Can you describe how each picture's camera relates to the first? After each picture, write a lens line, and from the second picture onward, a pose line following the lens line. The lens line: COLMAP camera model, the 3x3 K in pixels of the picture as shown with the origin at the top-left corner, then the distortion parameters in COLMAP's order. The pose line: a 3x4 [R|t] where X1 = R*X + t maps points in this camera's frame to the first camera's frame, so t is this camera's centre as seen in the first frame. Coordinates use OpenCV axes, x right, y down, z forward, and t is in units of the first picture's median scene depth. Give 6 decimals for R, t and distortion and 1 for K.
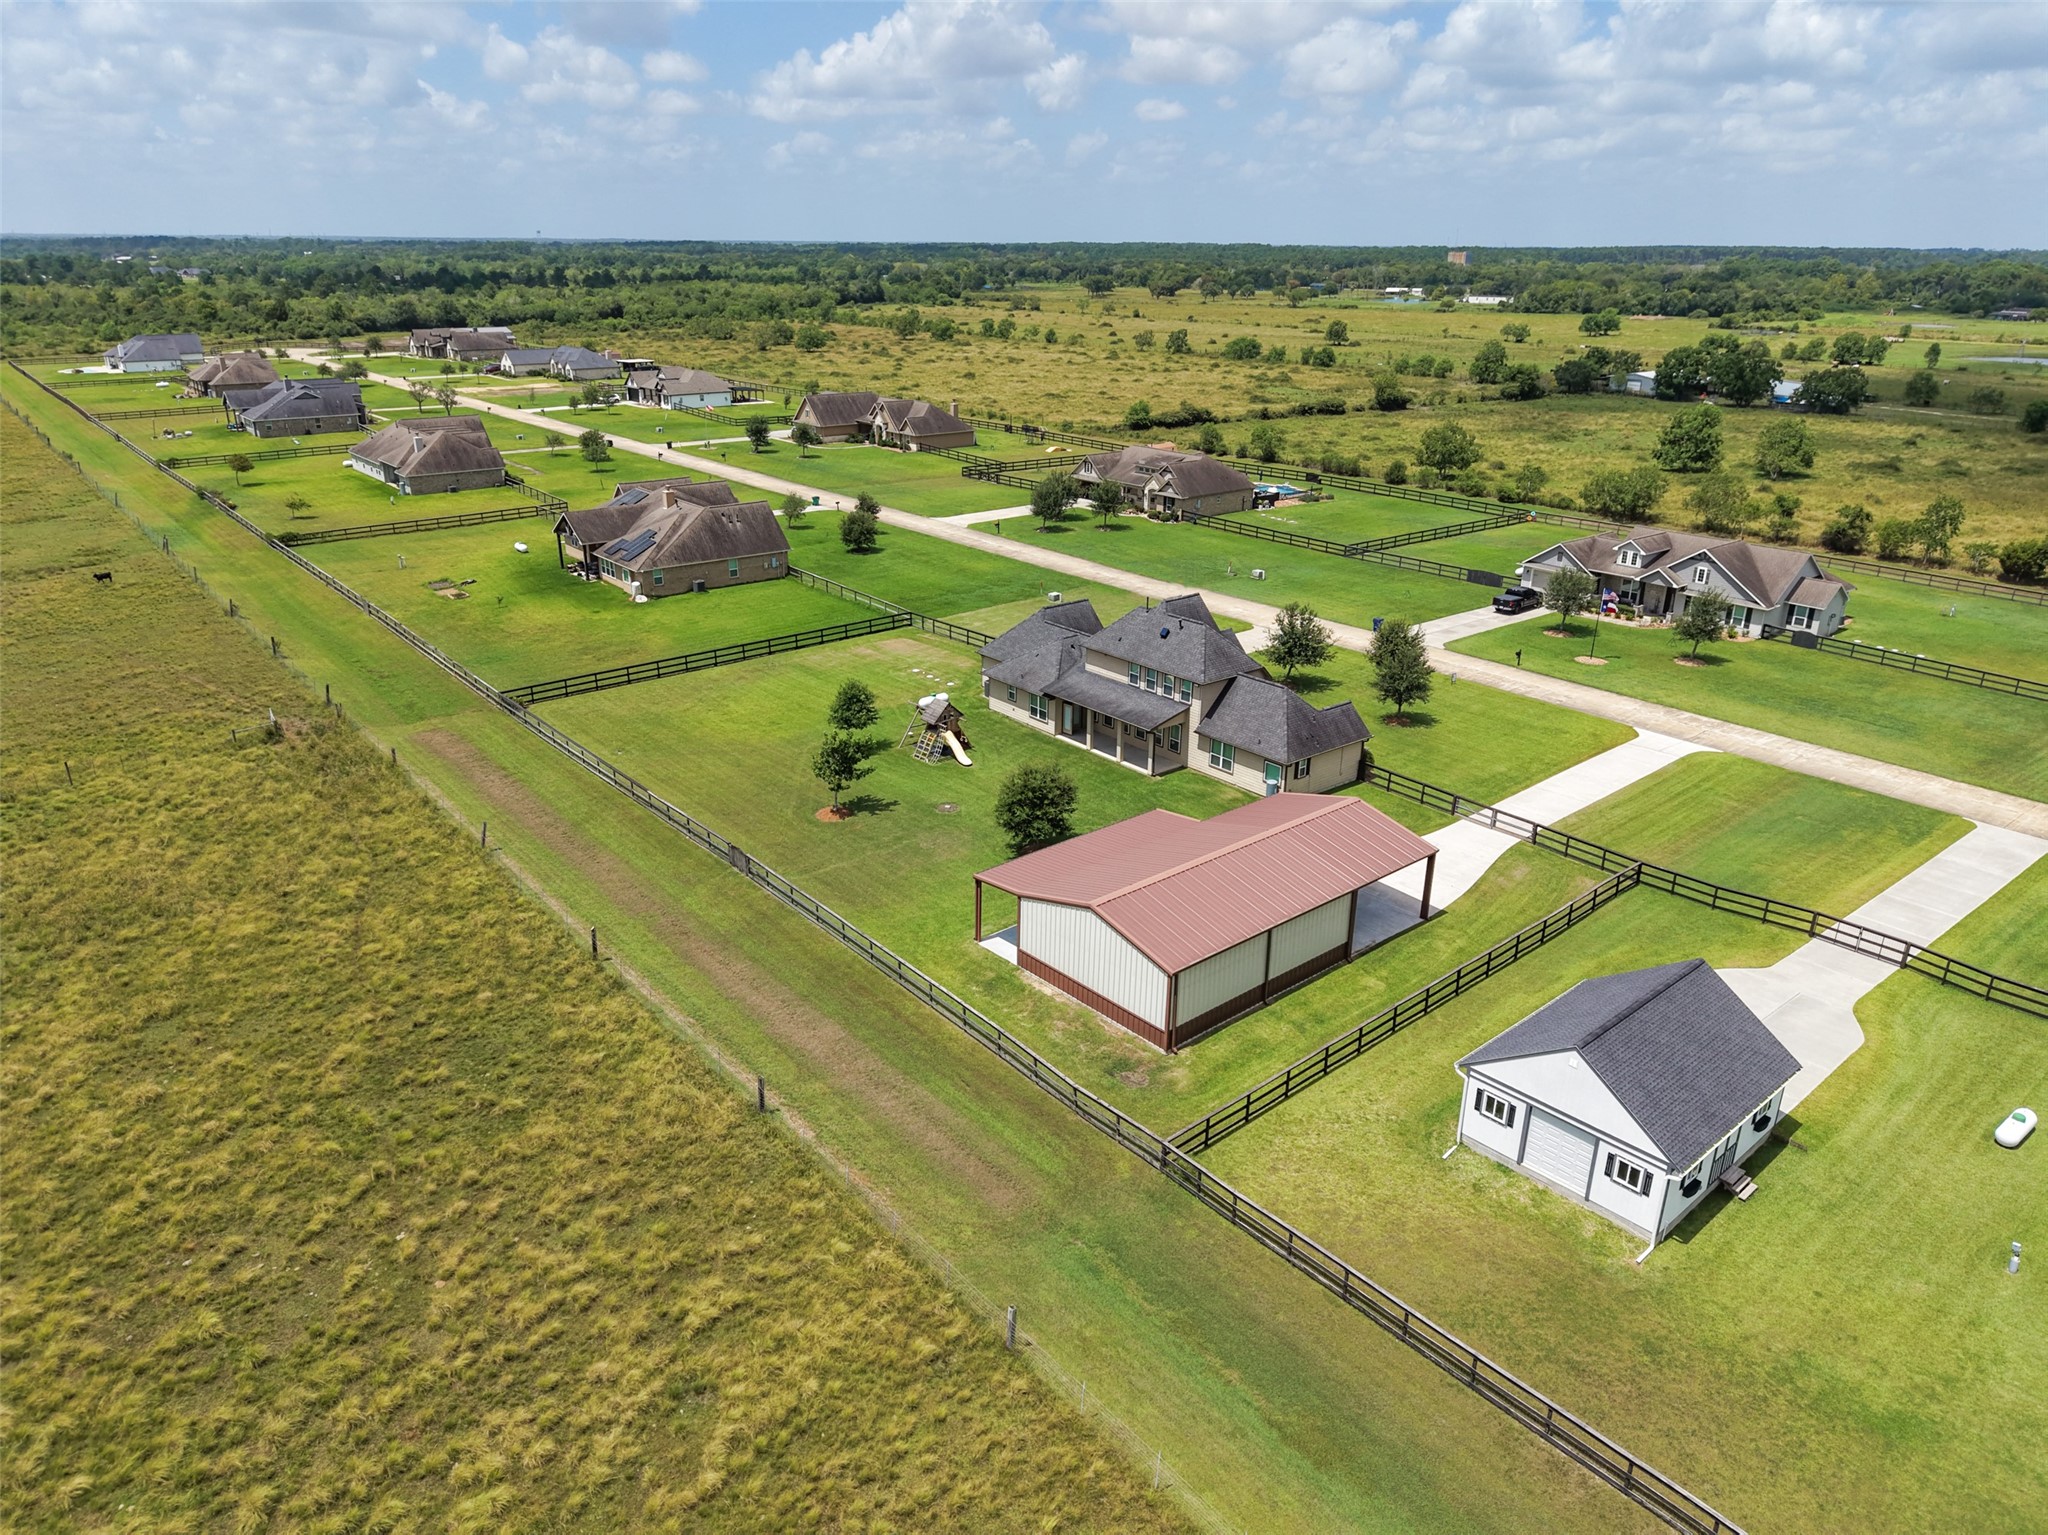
lens RADIAL K [[1365.1, 0, 1038.0], [0, 1365.1, 769.8], [0, 0, 1]] dist [0.019560, -0.017534]
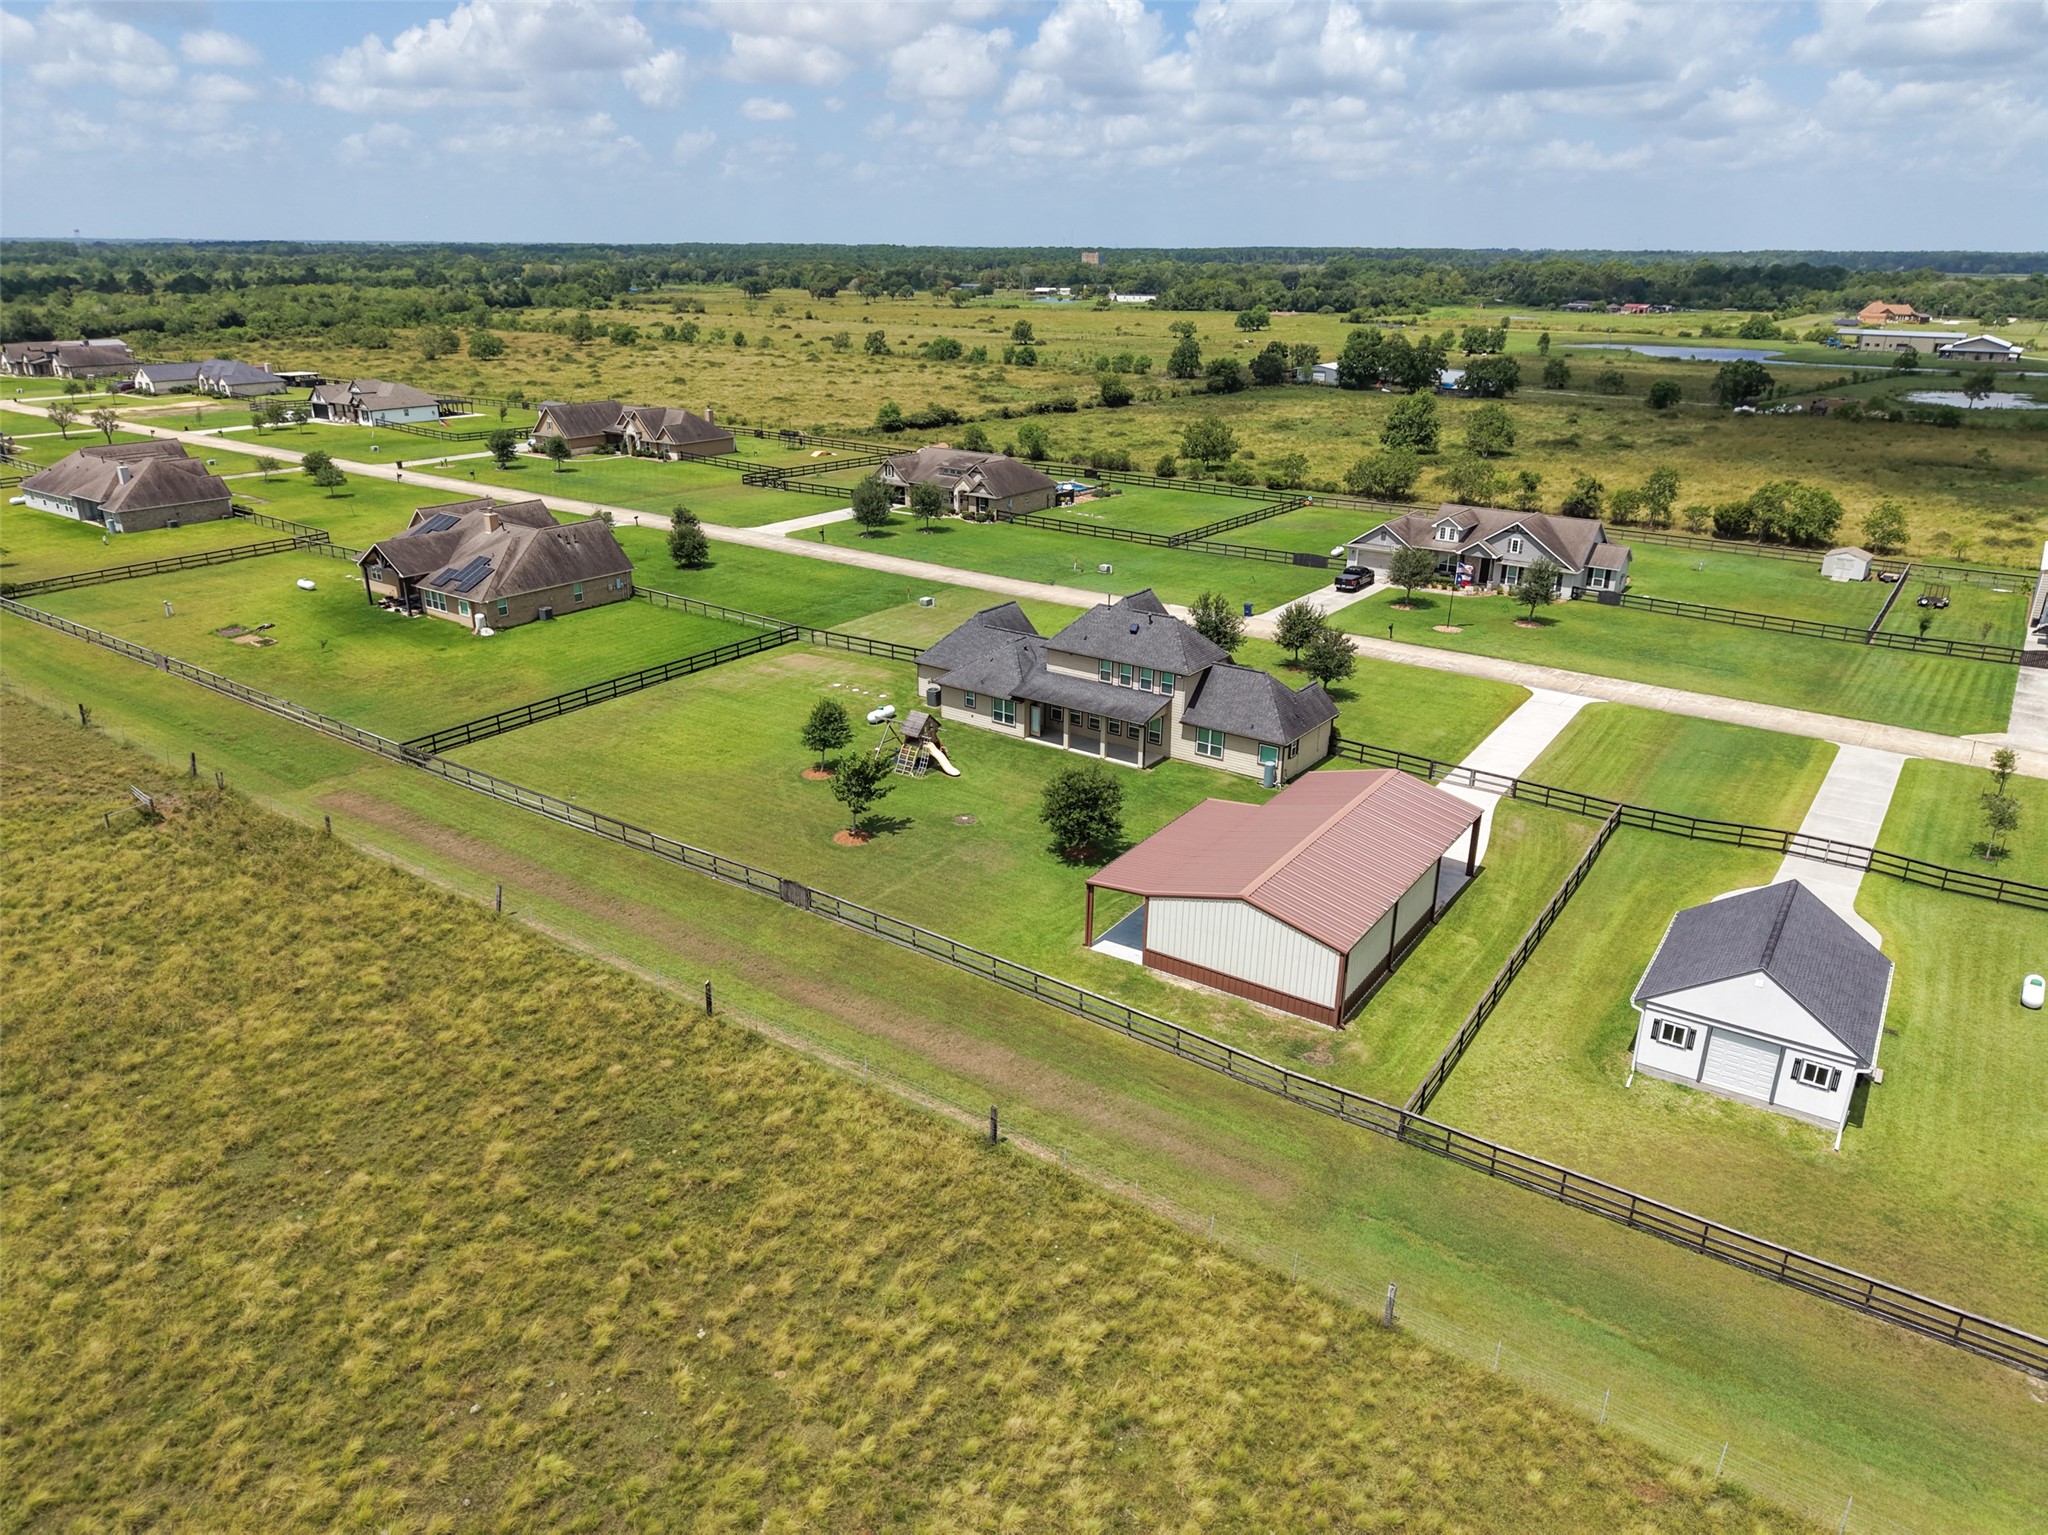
lens RADIAL K [[1365.1, 0, 1034.6], [0, 1365.1, 764.5], [0, 0, 1]] dist [0.019560, -0.017534]
pose [[0.967447, -0.090396, 0.236377, -0.196120], [0.091282, 0.995799, 0.007215, -0.011312], [-0.236036, 0.014596, 0.971635, 0.024390]]
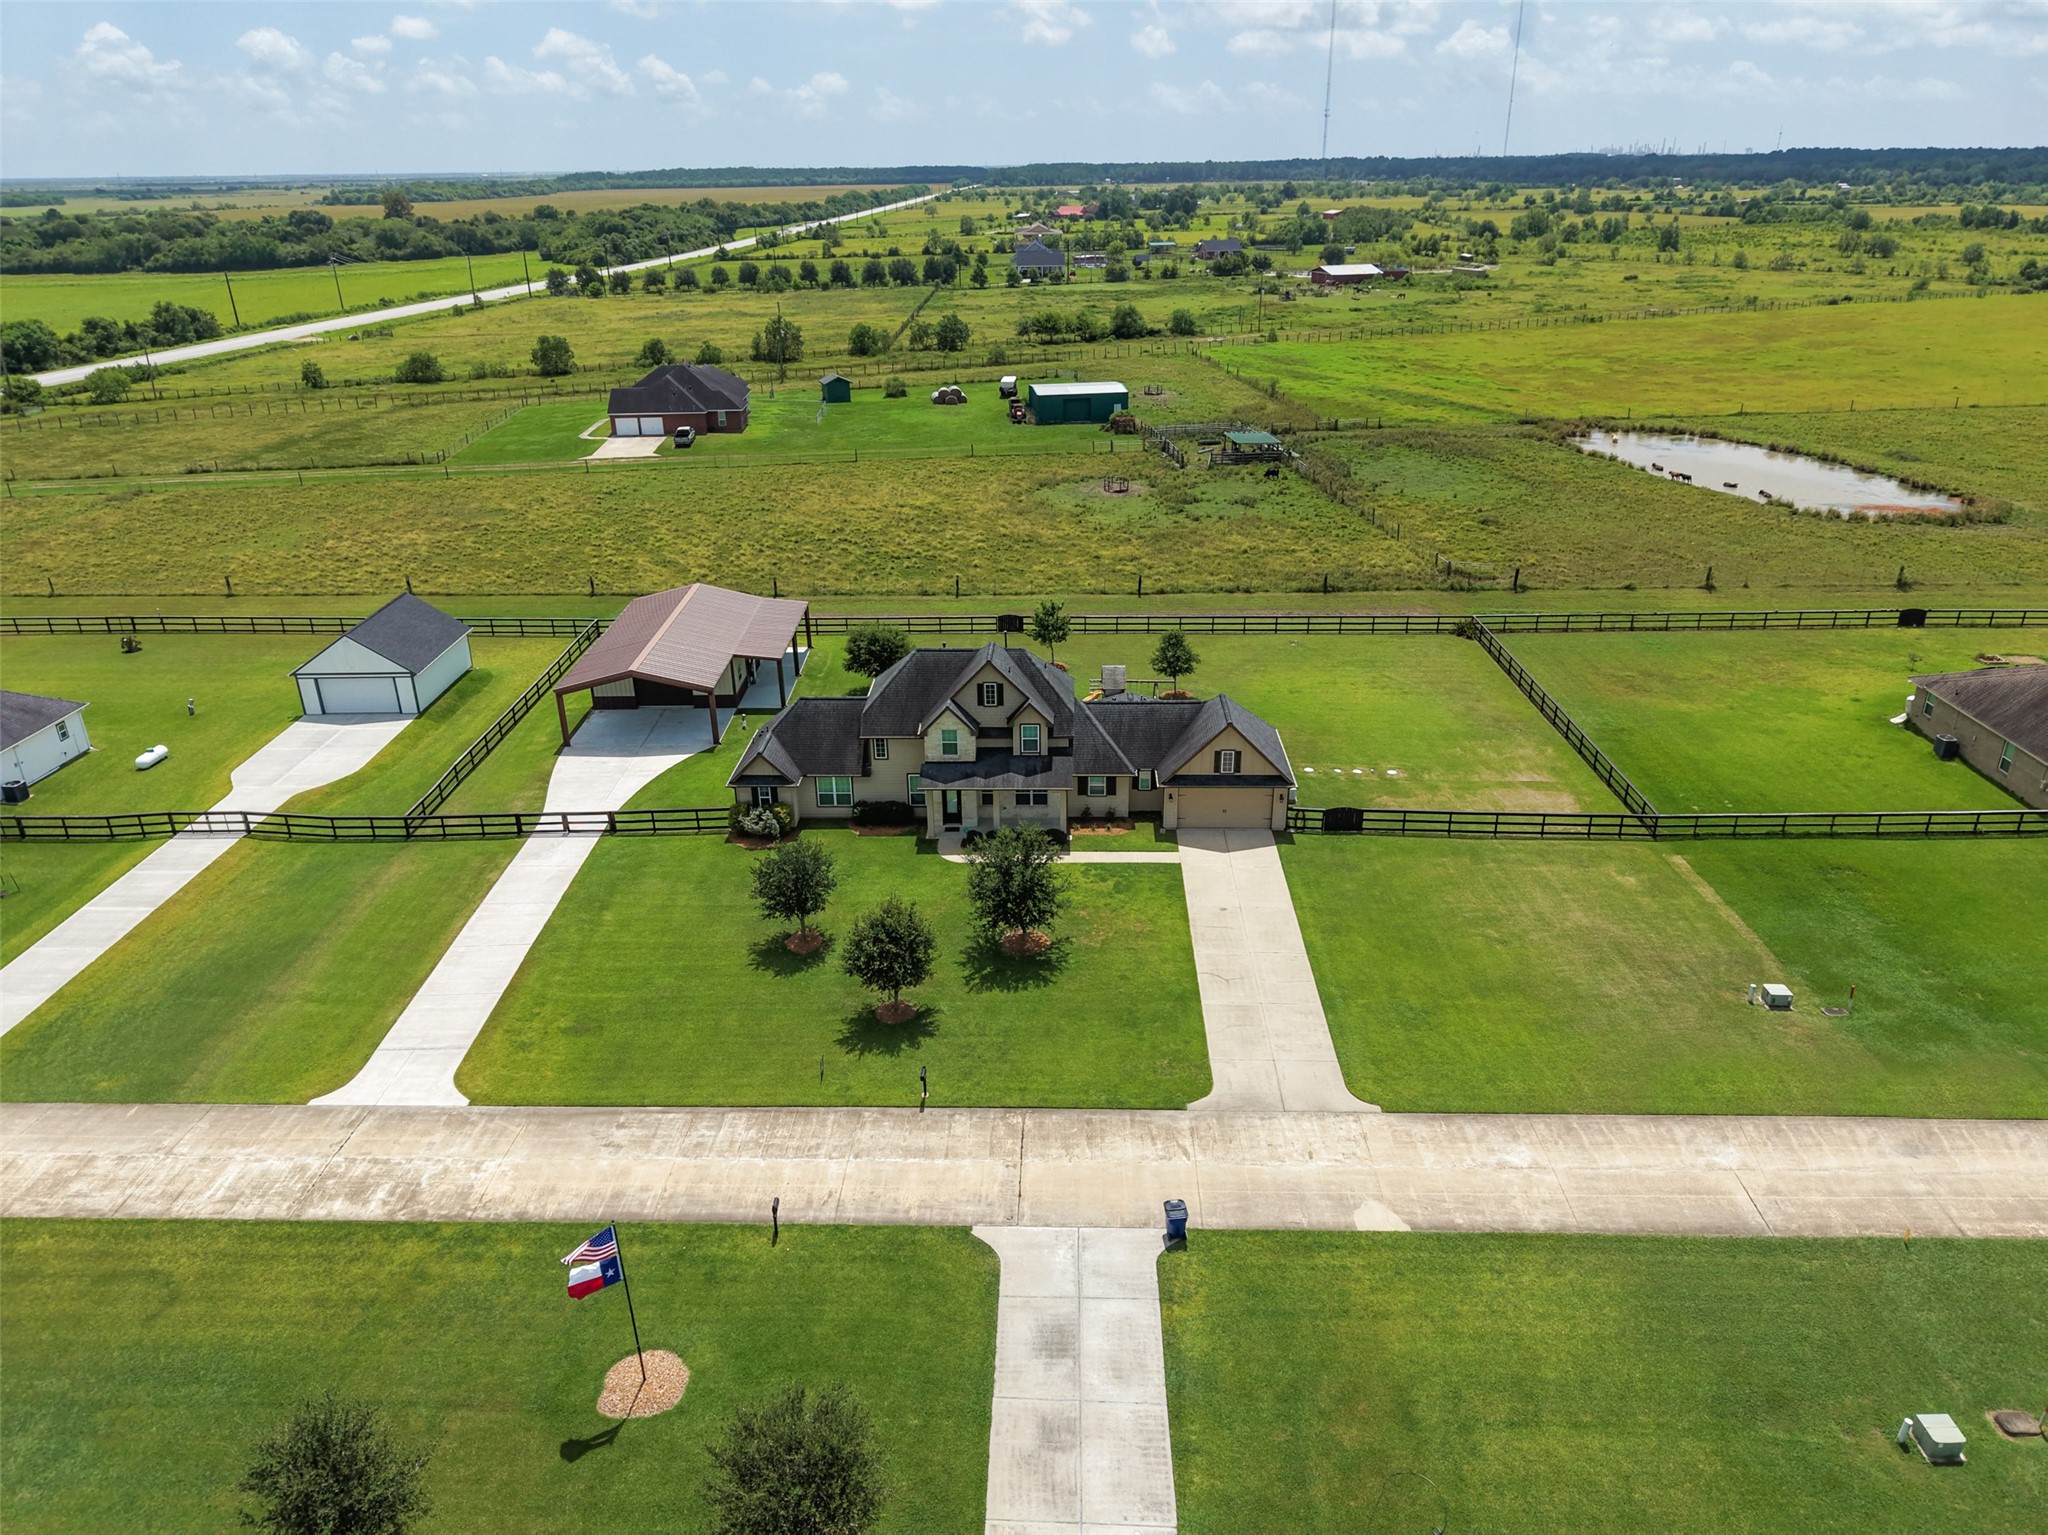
lens RADIAL K [[1365.1, 0, 1018.7], [0, 1365.1, 769.2], [0, 0, 1]] dist [0.019560, -0.017534]
pose [[-0.664249, 0.303987, -0.682909, 0.582532], [-0.261464, 0.761384, 0.593238, -0.486722], [0.700292, 0.572614, -0.426267, 1.227455]]
